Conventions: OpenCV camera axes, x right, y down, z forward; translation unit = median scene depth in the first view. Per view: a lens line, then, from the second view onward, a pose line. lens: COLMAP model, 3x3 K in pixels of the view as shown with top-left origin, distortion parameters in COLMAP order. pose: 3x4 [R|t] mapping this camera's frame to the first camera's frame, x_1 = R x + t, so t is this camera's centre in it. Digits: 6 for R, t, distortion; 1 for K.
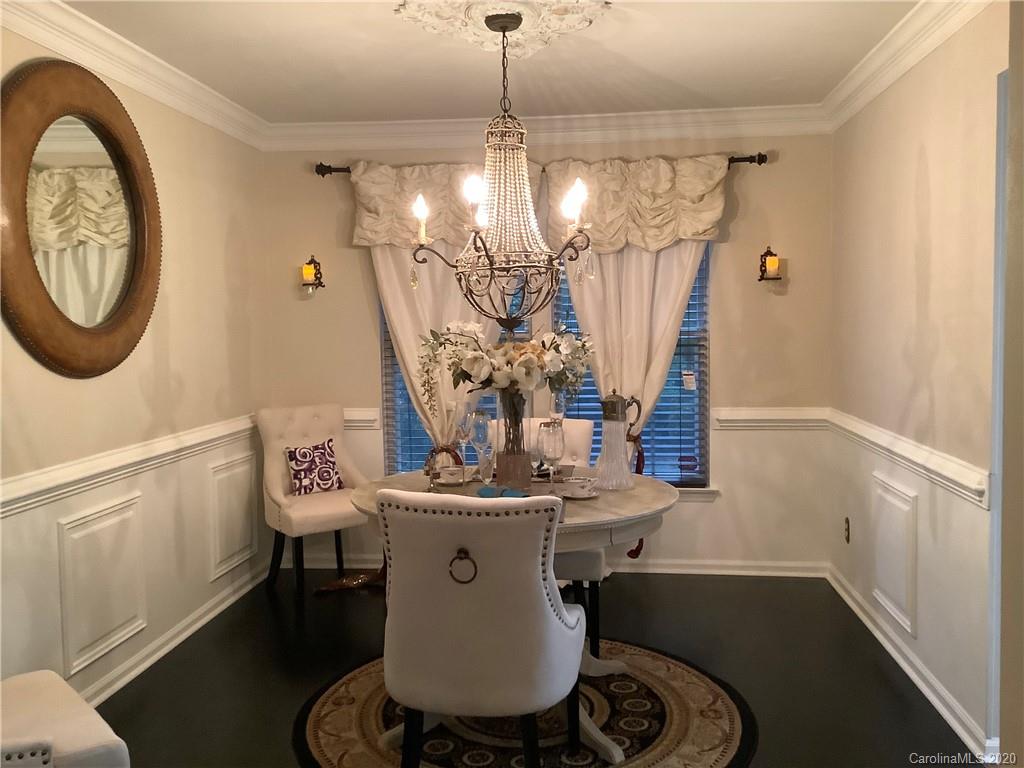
lens RADIAL K [[915.6, 0, 512.0], [0, 915.6, 384.0], [0, 0, 1]] dist [0.090716, -0.133393]
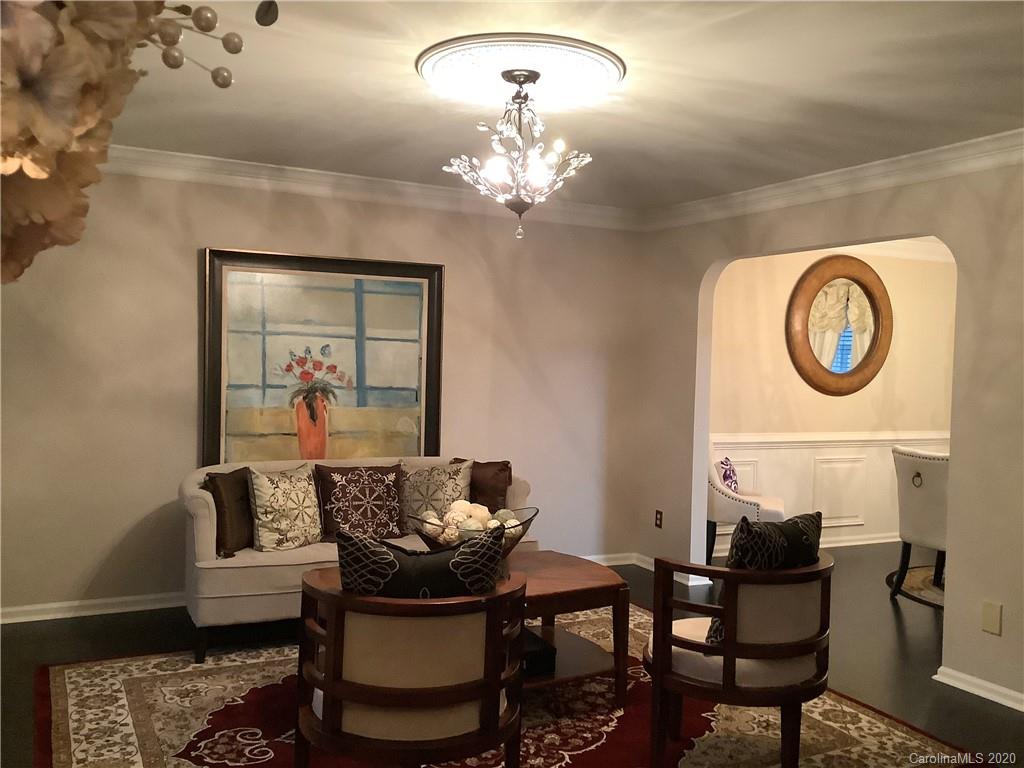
lens RADIAL K [[915.6, 0, 512.0], [0, 915.6, 384.0], [0, 0, 1]] dist [0.090716, -0.133393]
pose [[0.525758, 0.048979, -0.849223, 0.948512], [-0.096232, 0.995357, -0.002170, 0.041357], [0.845173, 0.082864, 0.528030, -0.769638]]
